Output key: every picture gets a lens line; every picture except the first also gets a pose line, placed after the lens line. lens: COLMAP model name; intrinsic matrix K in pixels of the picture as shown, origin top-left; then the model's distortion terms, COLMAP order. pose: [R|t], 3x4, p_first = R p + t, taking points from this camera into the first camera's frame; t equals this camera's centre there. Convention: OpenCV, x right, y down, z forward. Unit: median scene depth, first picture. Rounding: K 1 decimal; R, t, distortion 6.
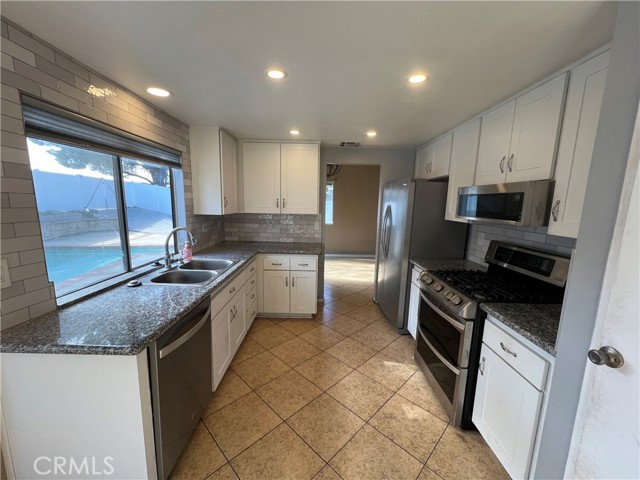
lens RADIAL K [[256.0, 0, 320.9], [0, 256.0, 243.1], [0, 0, 1]] dist [0.000231, 0.000013]
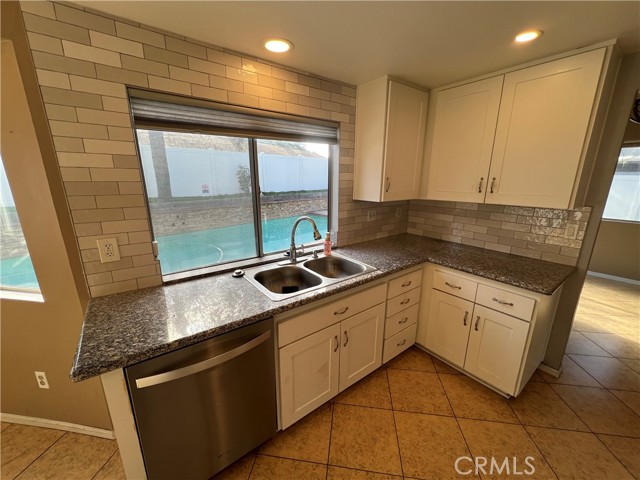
lens RADIAL K [[256.0, 0, 320.9], [0, 256.0, 243.1], [0, 0, 1]] dist [0.000231, 0.000013]
pose [[0.597657, 0.180701, -0.781123, 0.131452], [-0.115847, 0.983510, 0.138882, -0.088239], [0.793338, 0.007487, 0.608735, 0.475012]]
